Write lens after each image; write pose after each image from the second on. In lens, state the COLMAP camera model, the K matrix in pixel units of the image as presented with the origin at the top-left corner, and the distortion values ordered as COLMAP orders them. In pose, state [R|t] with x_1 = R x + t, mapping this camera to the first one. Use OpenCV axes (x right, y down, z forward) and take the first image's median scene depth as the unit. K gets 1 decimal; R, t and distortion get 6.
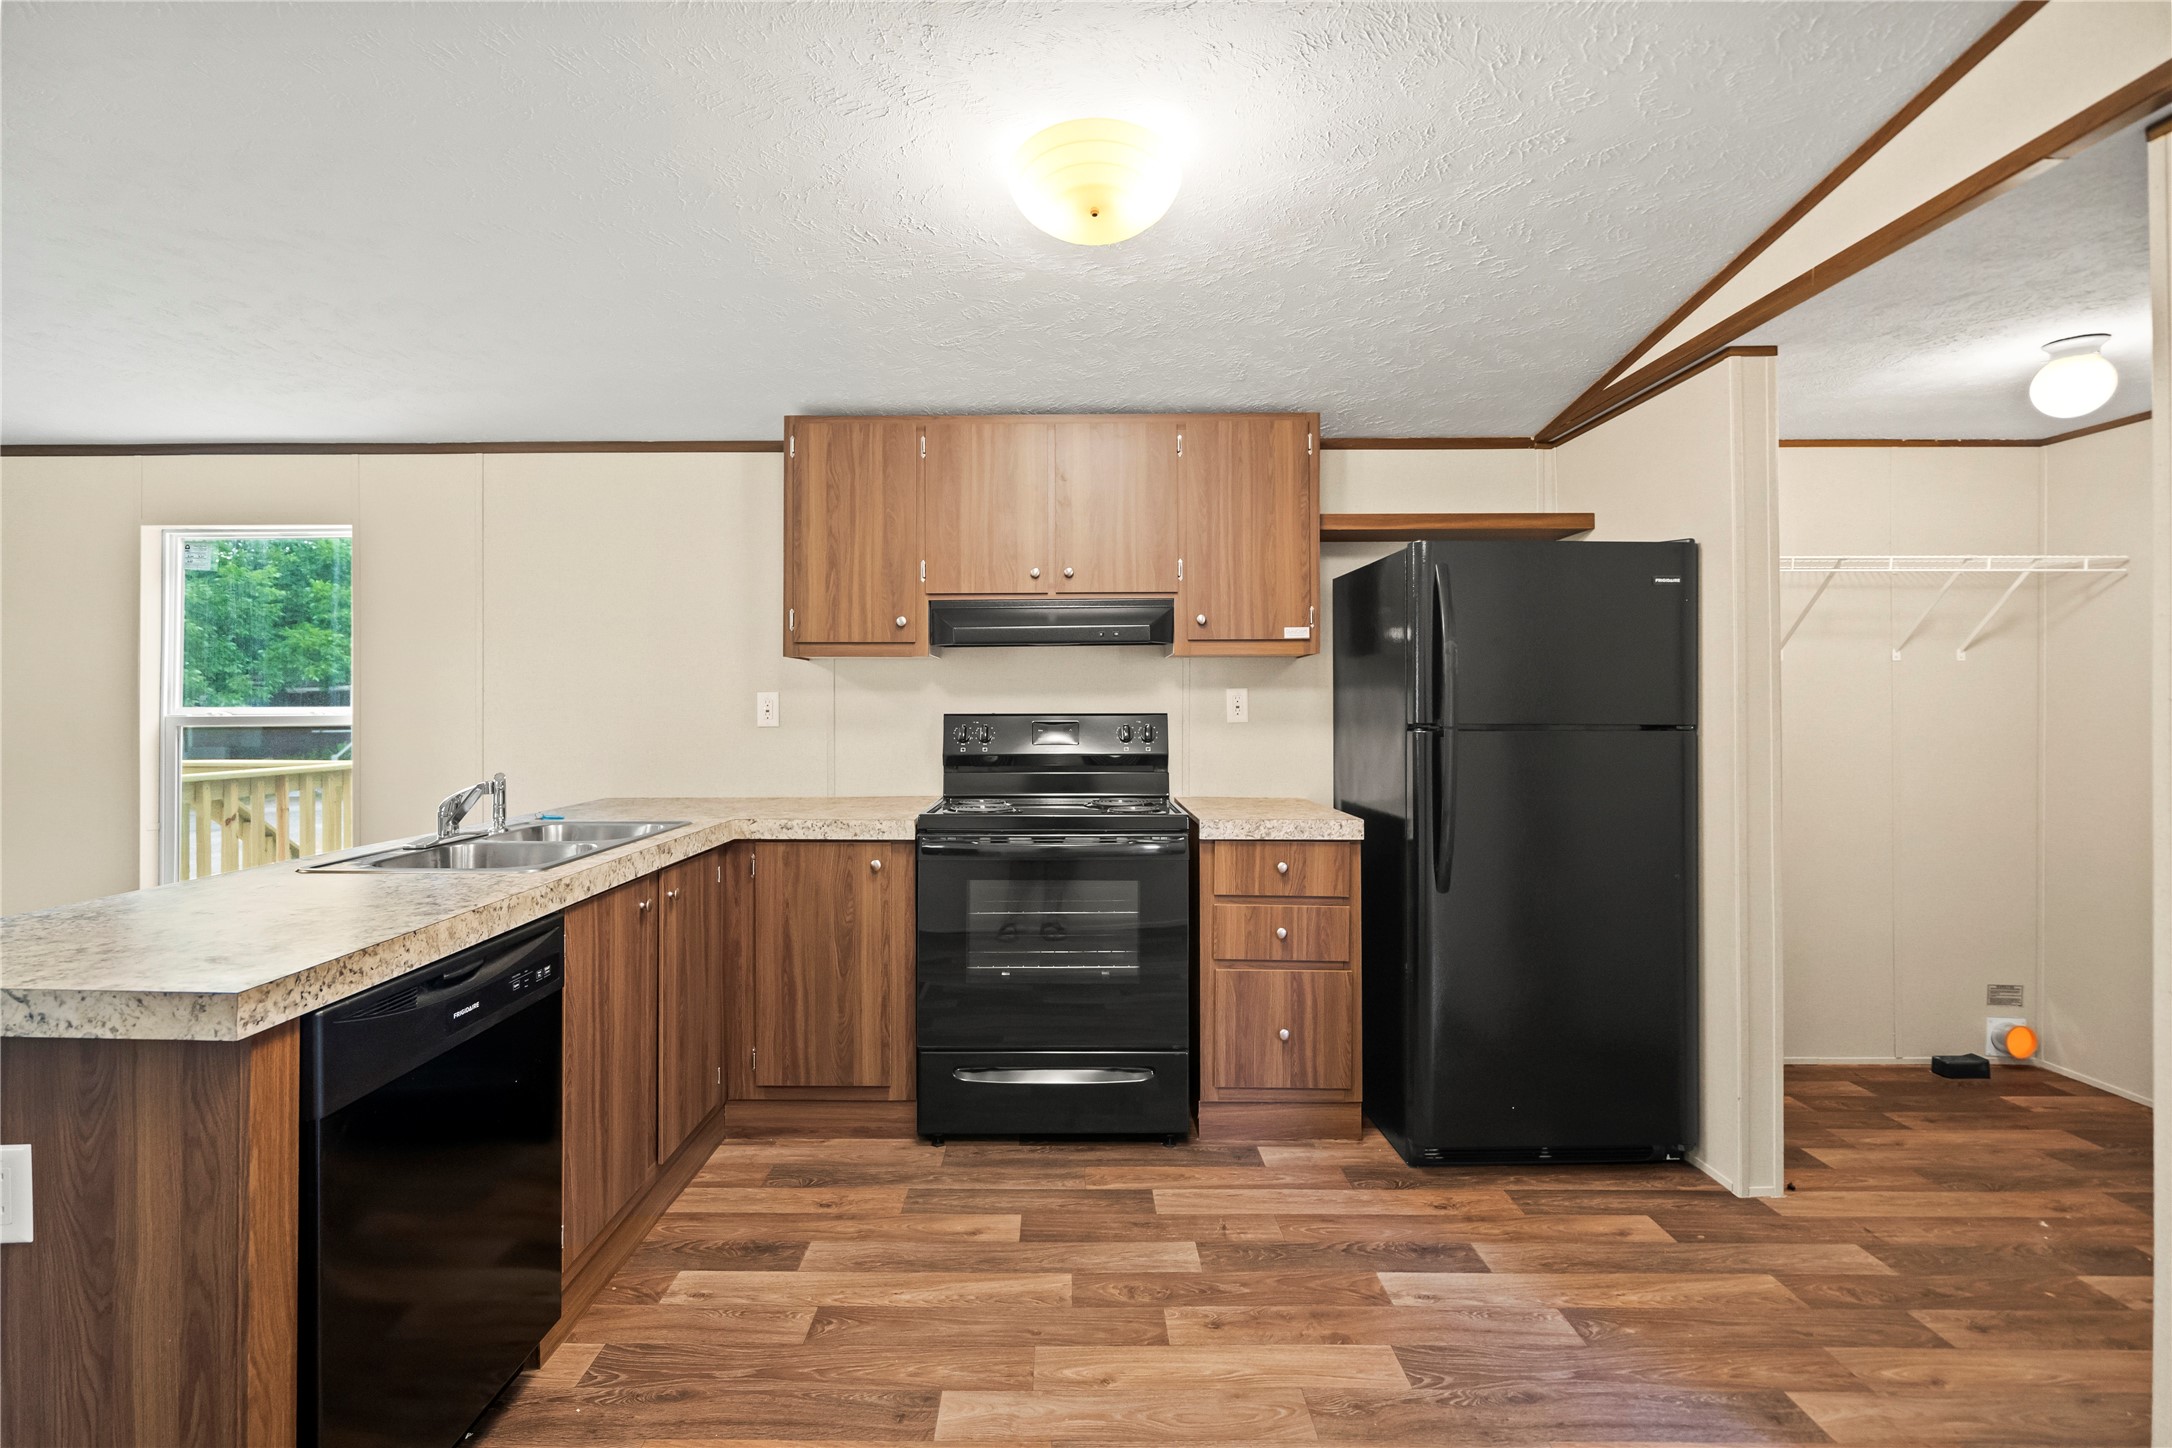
lens RADIAL K [[1009.0, 0, 1067.8], [0, 1009.0, 704.9], [0, 0, 1]] dist [-0.007479, 0.001523]
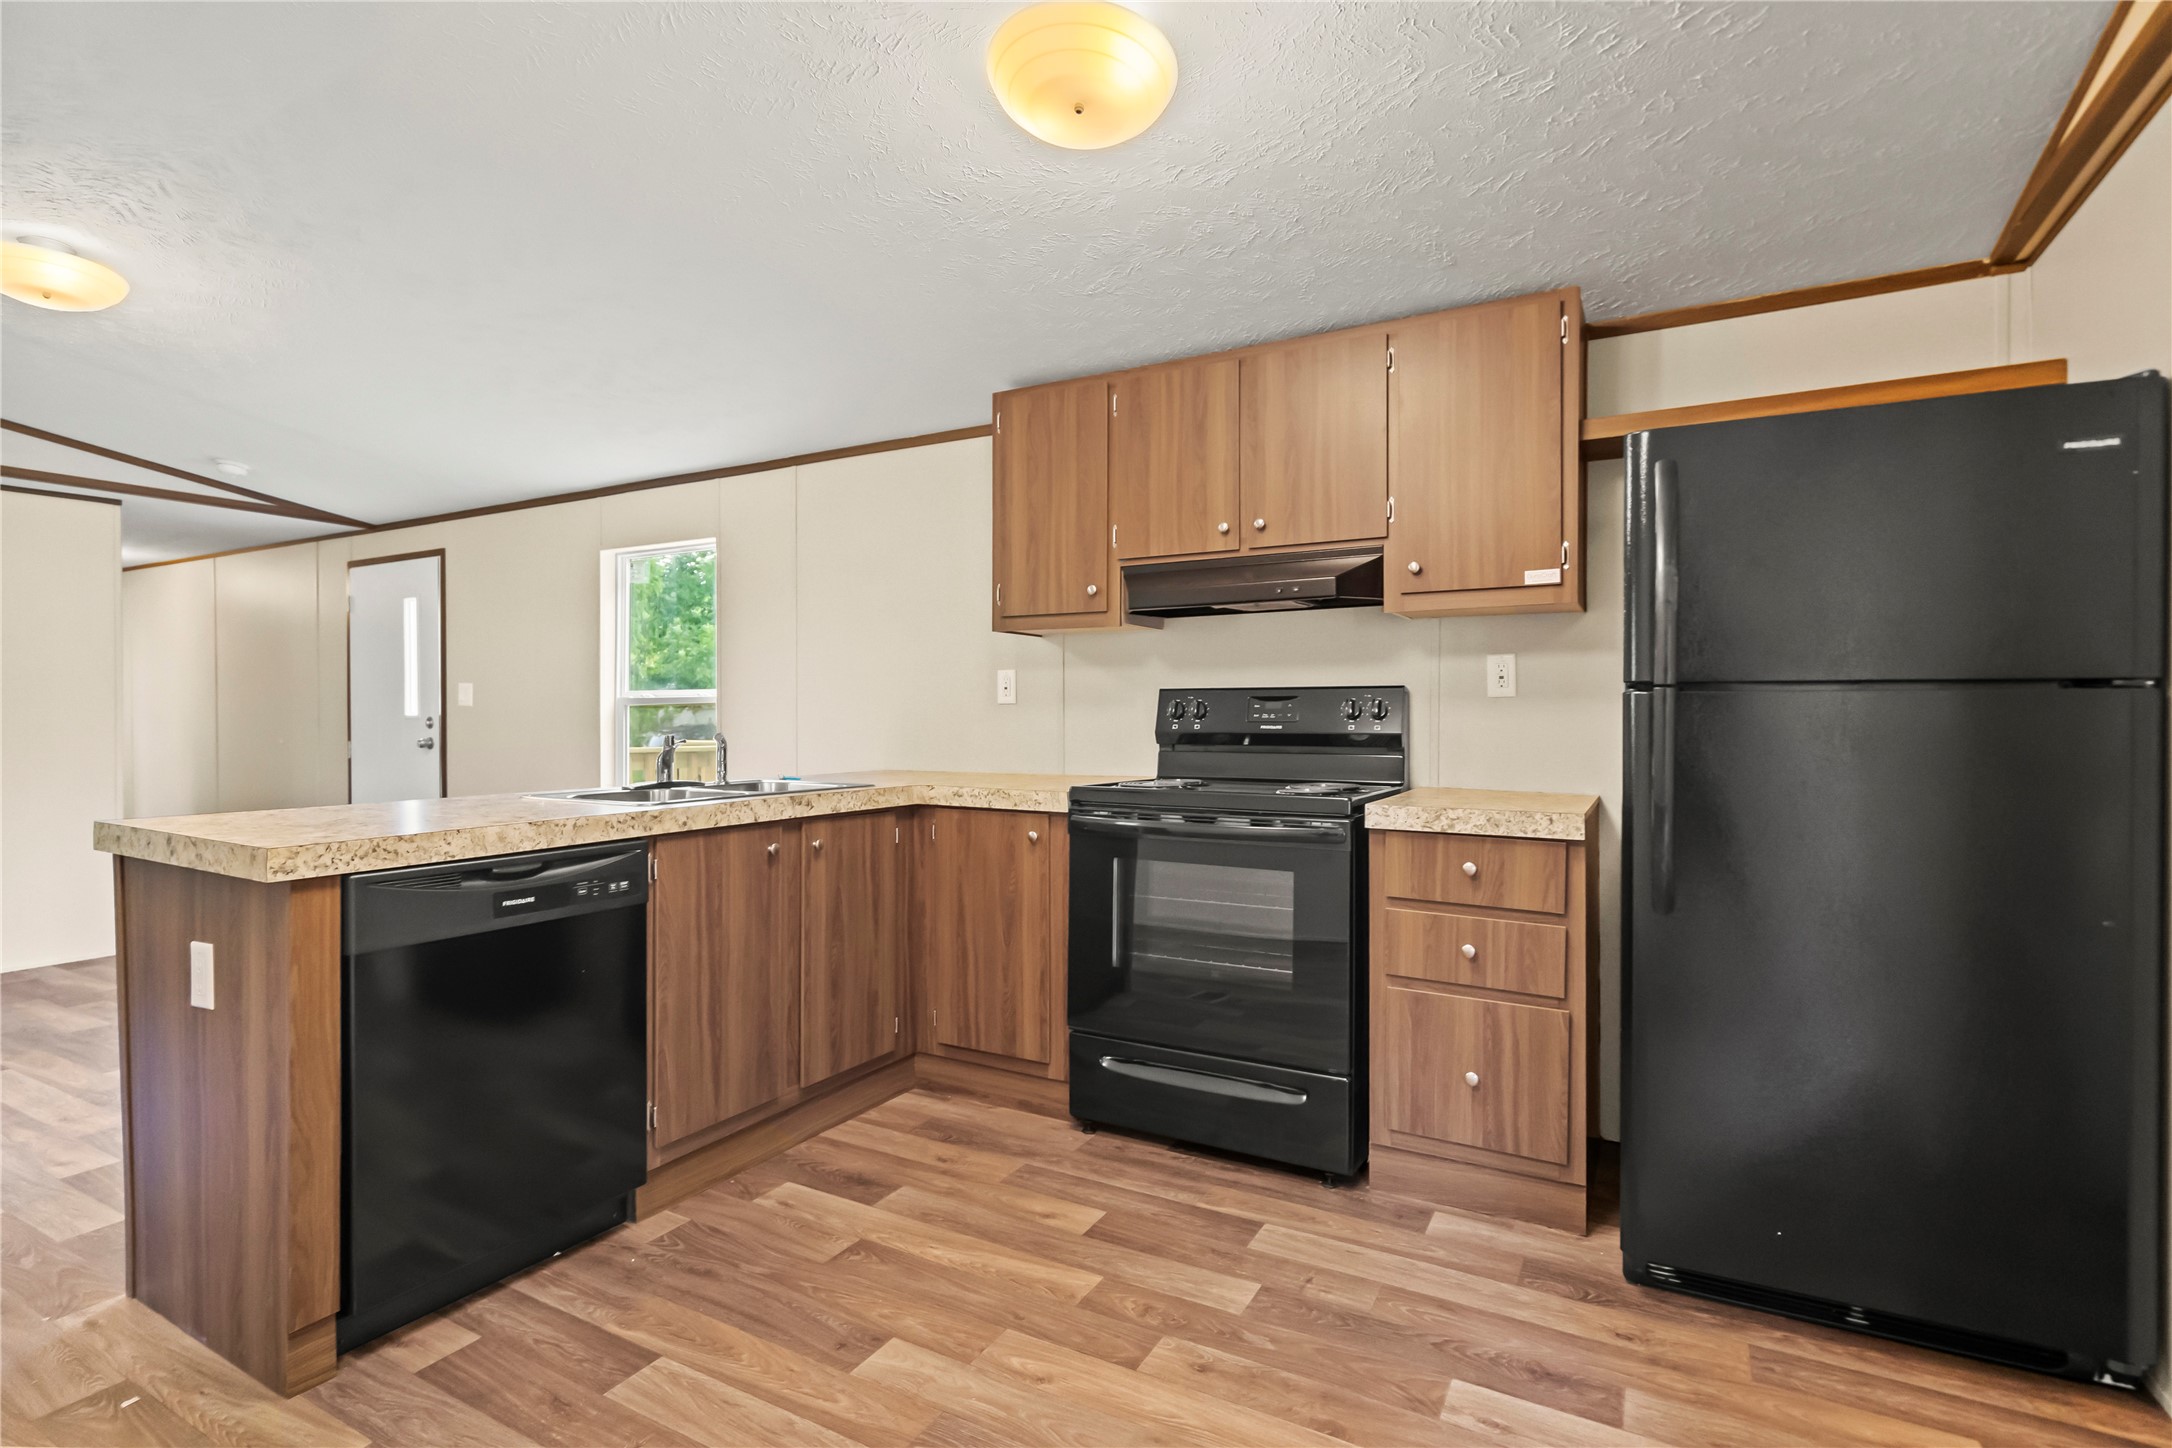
lens RADIAL K [[1076.1, 0, 1052.1], [0, 1076.1, 723.9], [0, 0, 1]] dist [-0.001142, 0.000014]
pose [[0.866292, 0.005970, -0.499503, 0.353384], [-0.001502, 0.999955, 0.009347, 0.039463], [0.499536, -0.007347, 0.866262, 0.100658]]
